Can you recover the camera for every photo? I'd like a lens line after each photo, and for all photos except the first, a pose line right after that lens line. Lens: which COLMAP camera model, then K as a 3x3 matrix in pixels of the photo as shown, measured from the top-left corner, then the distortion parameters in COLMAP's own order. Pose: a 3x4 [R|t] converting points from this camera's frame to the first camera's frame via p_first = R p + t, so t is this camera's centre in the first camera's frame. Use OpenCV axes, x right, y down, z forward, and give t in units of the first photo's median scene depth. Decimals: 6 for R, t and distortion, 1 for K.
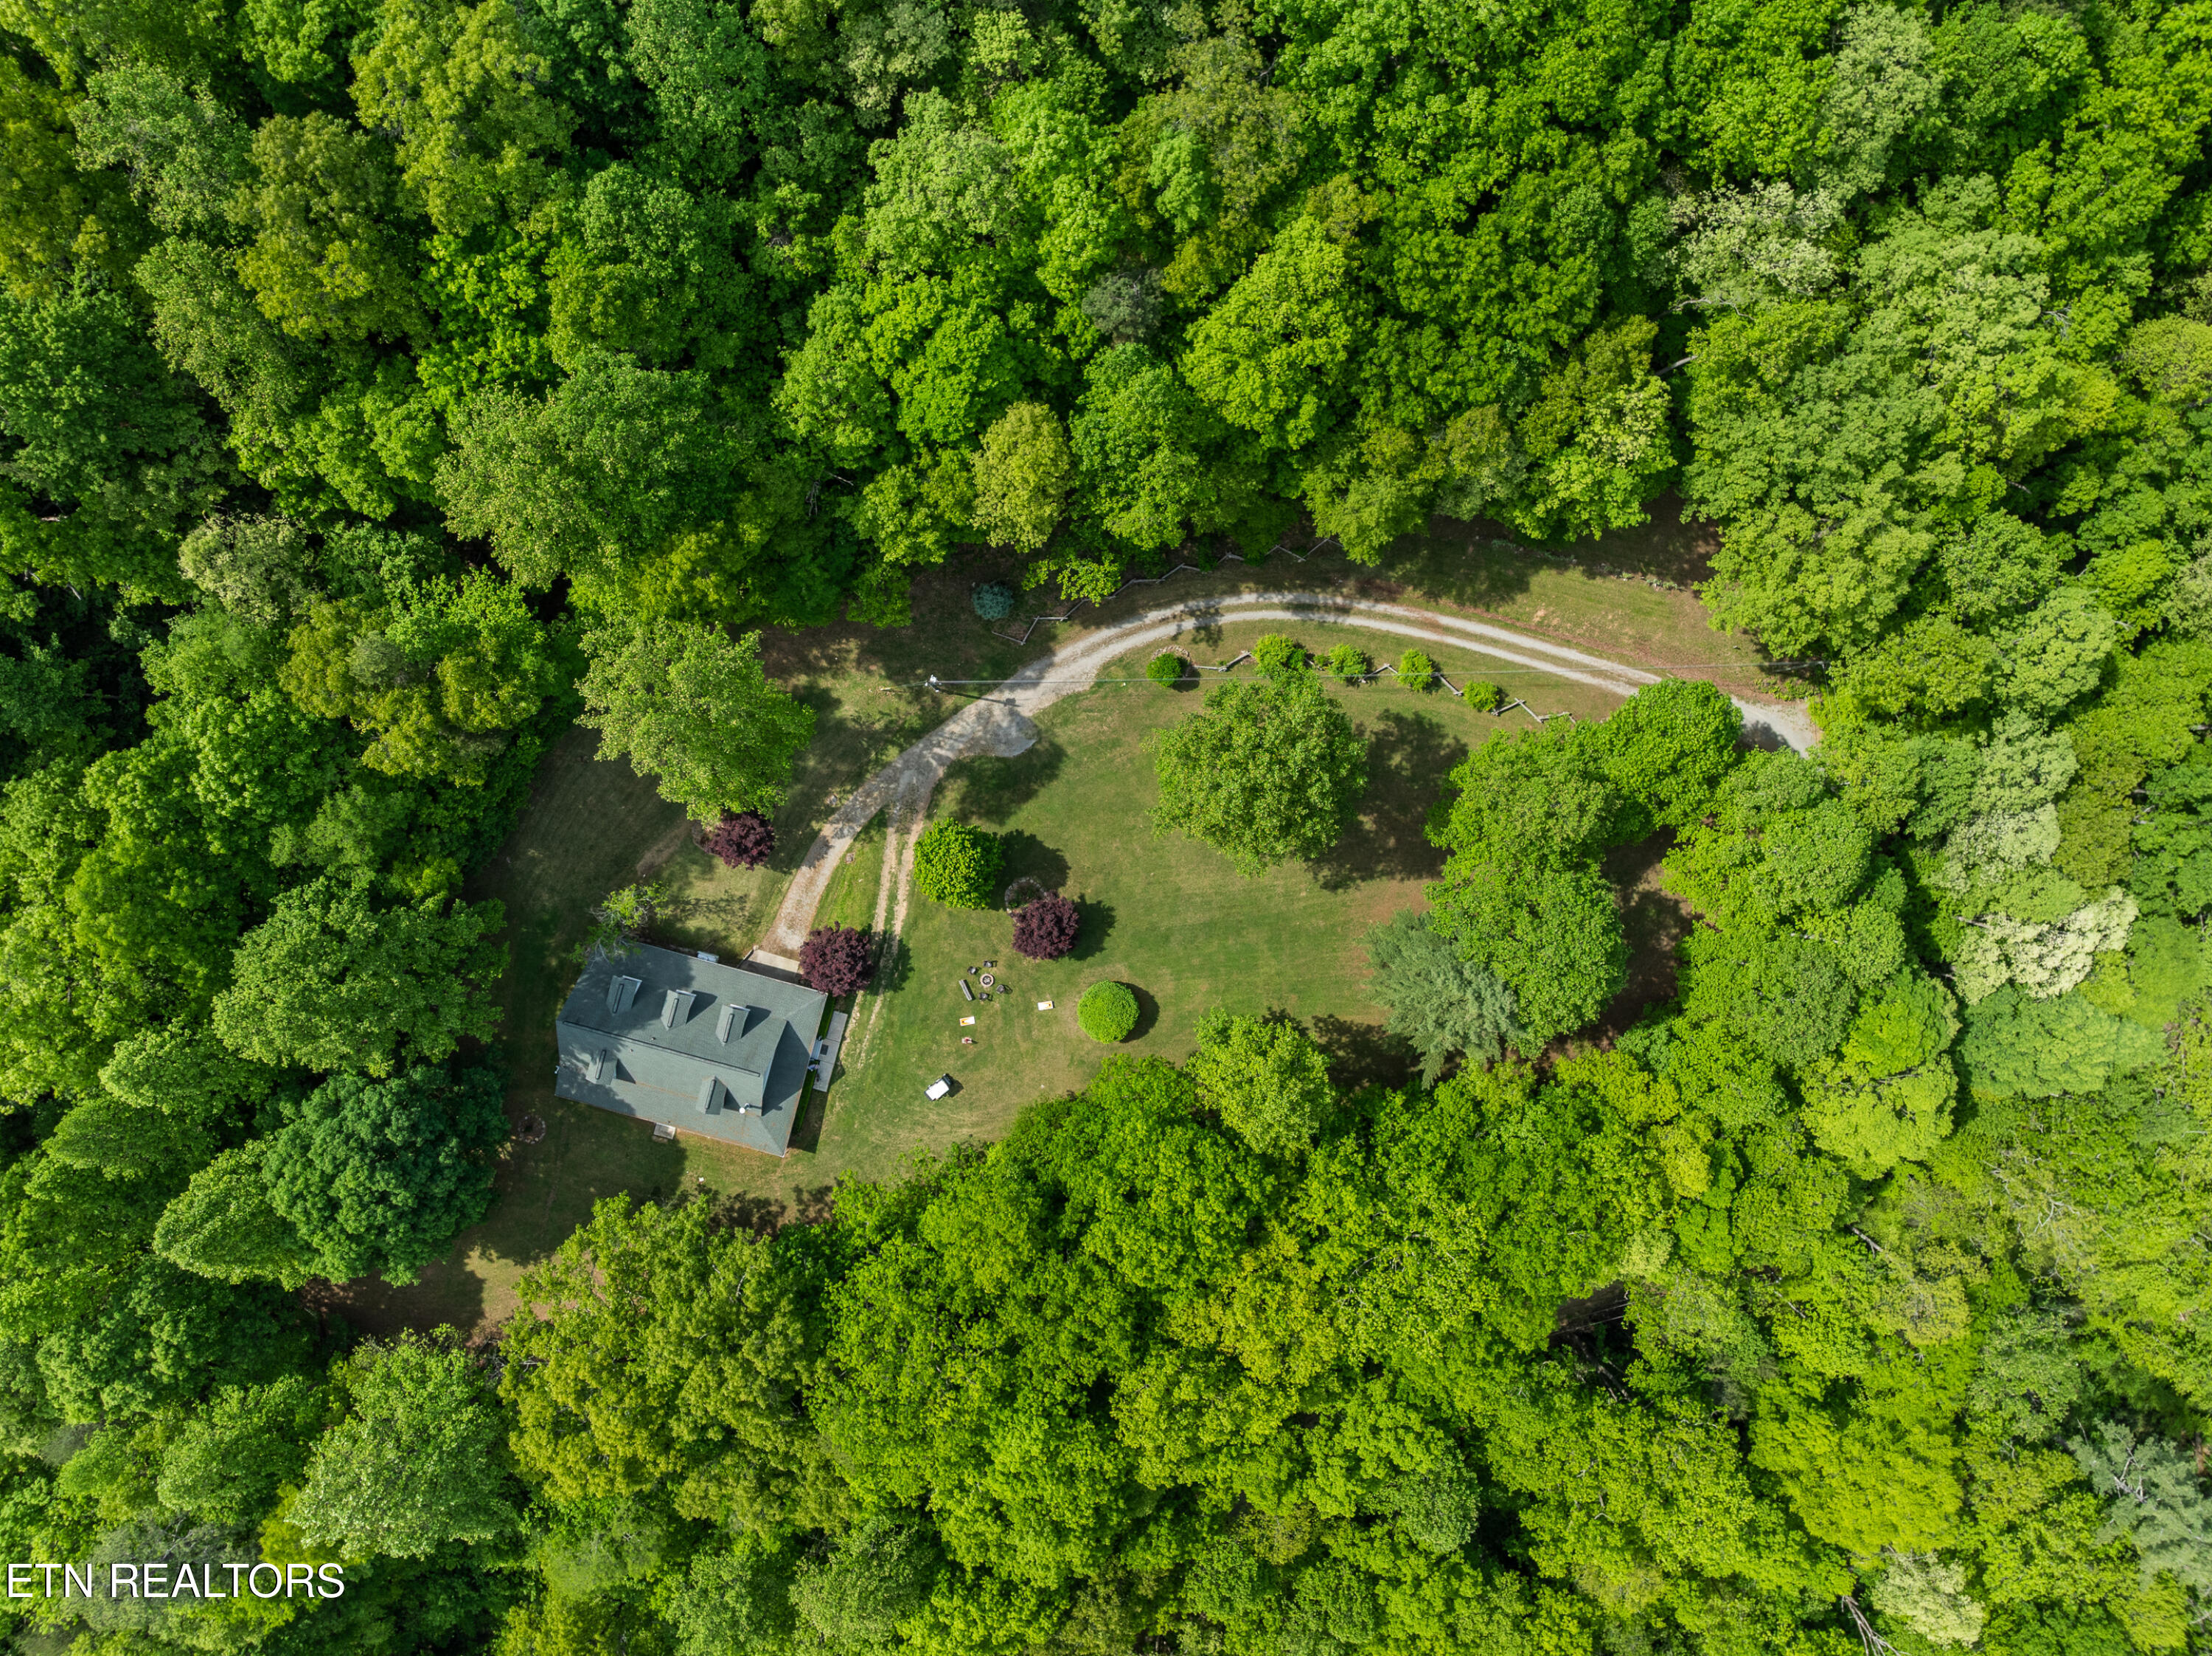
lens RADIAL K [[1656.4, 0, 1118.7], [0, 1656.4, 768.6], [0, 0, 1]] dist [-0.033138, 0.002753]
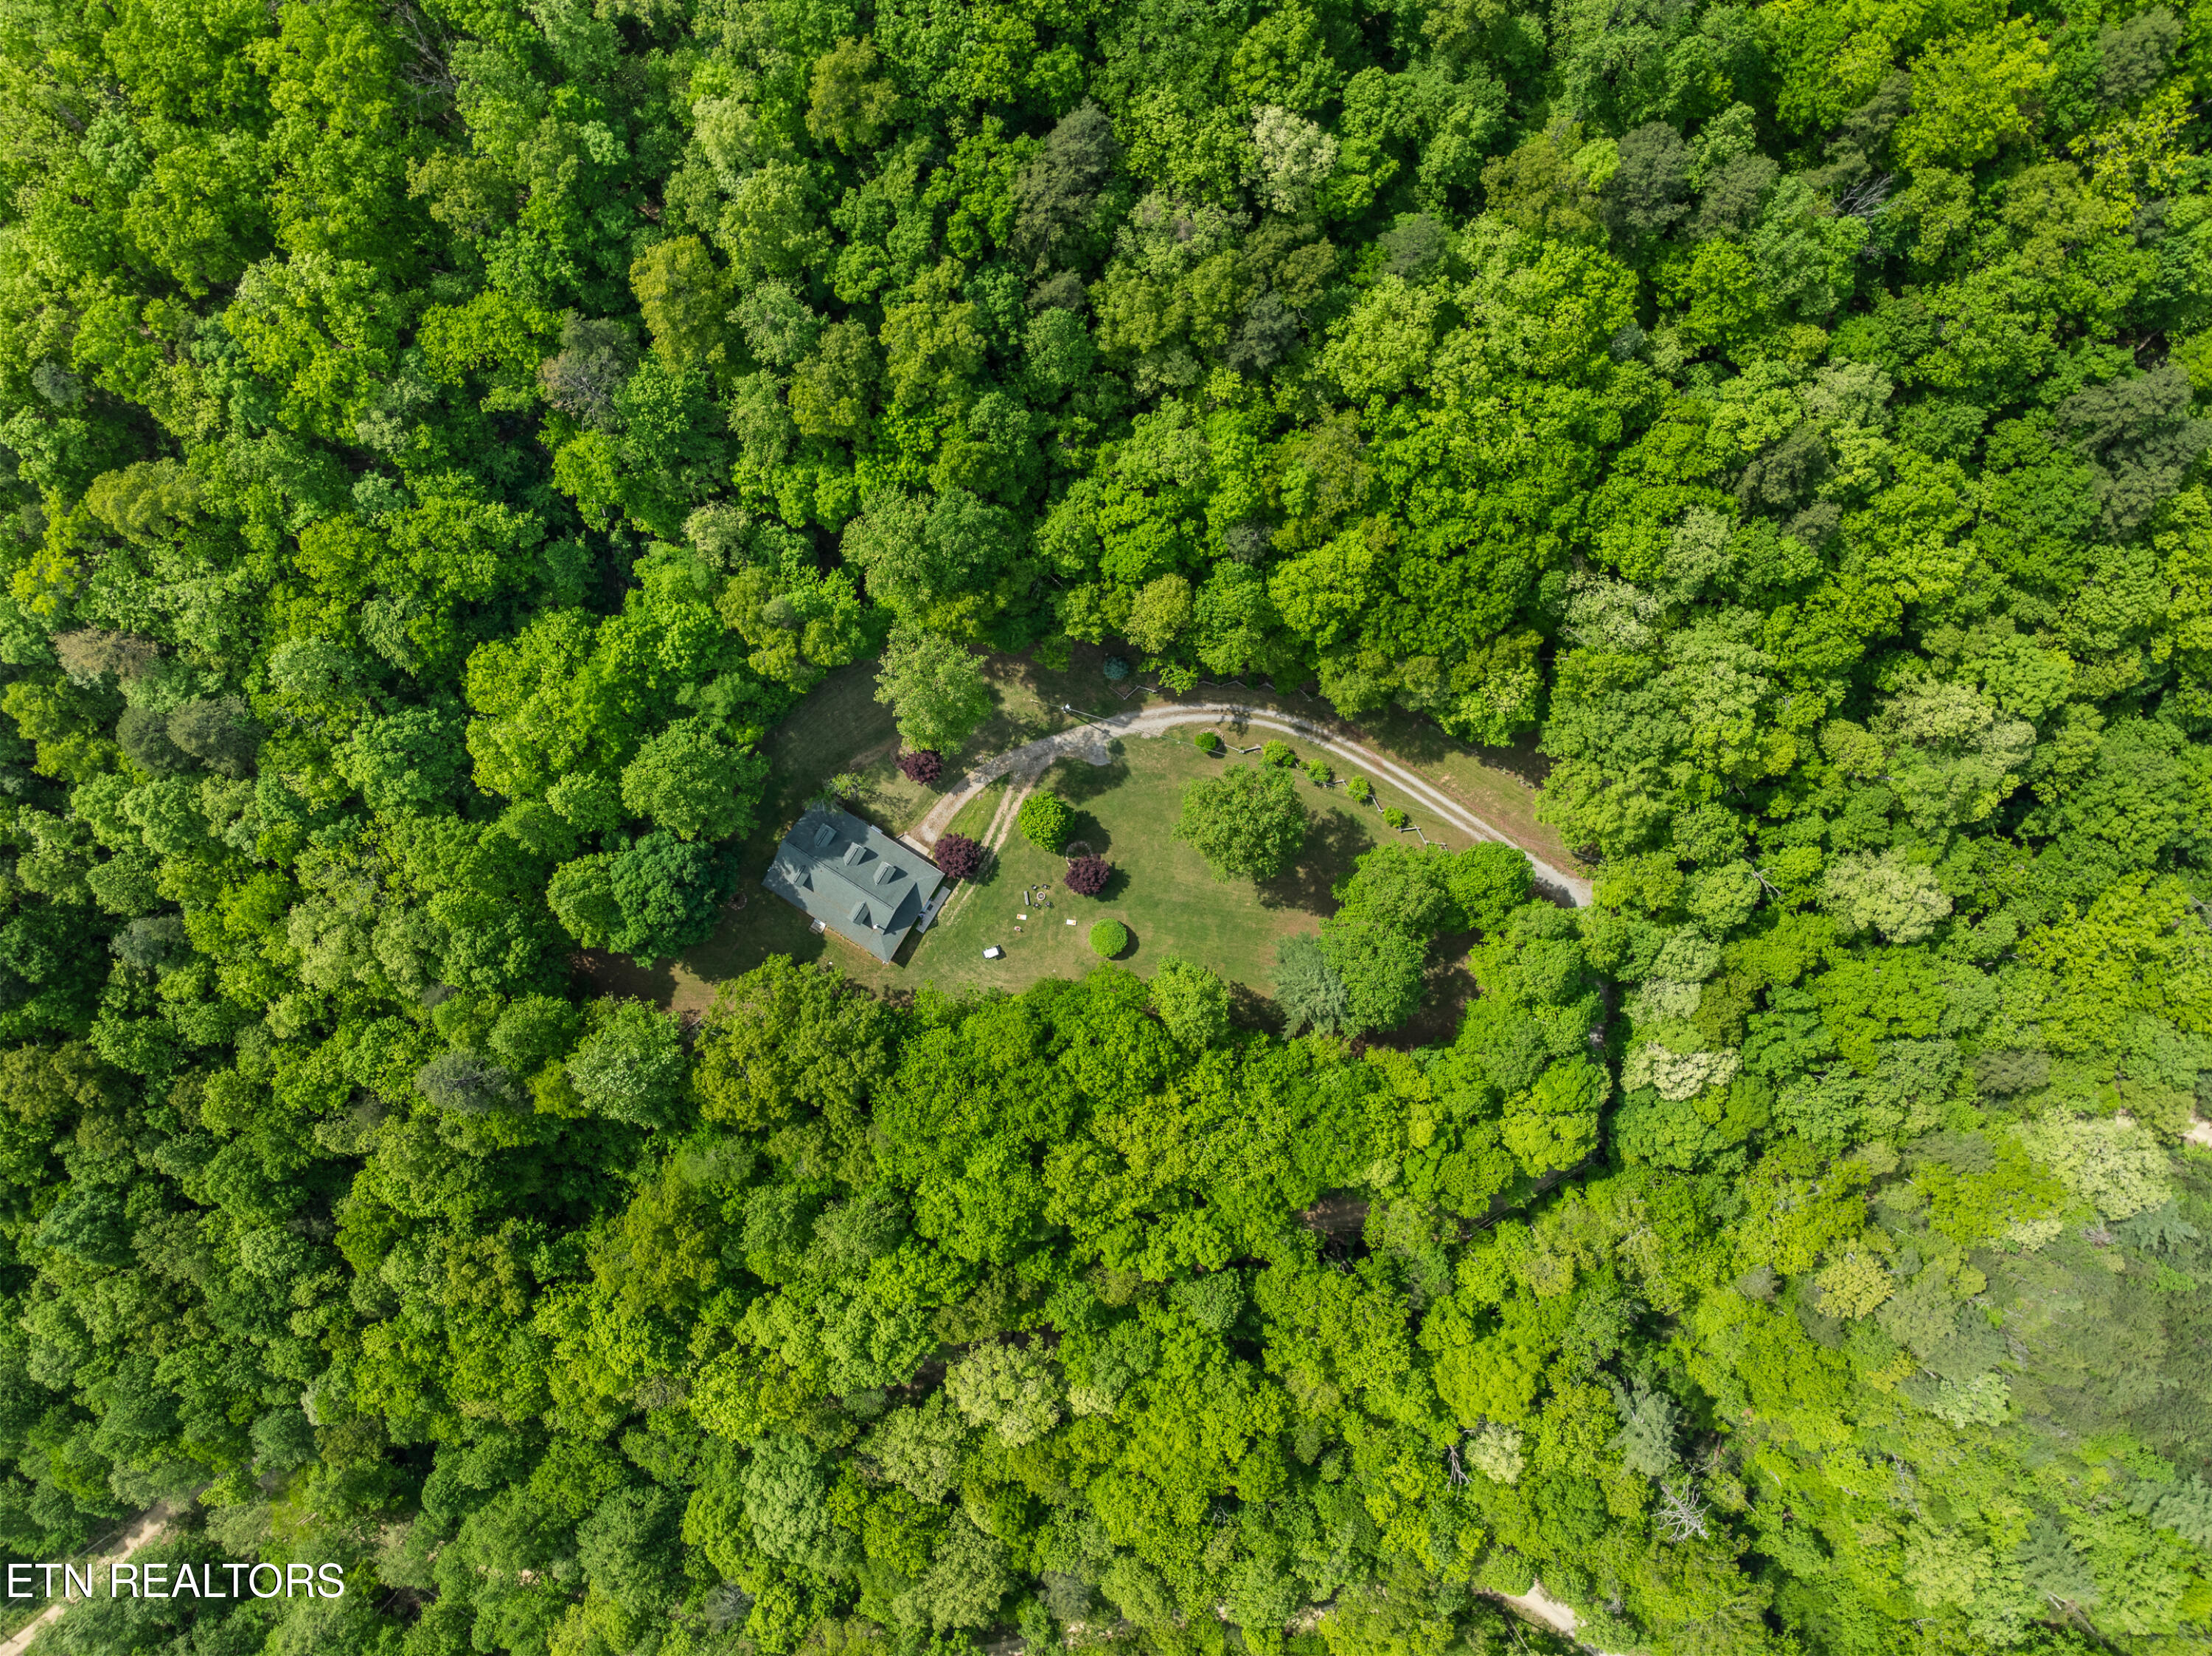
lens RADIAL K [[1656.4, 0, 1118.7], [0, 1656.4, 768.6], [0, 0, 1]] dist [-0.033138, 0.002753]
pose [[0.955100, 0.296207, -0.006790, -0.038614], [-0.296229, 0.955114, -0.002412, -0.007683], [0.005771, 0.004315, 0.999974, -0.666187]]
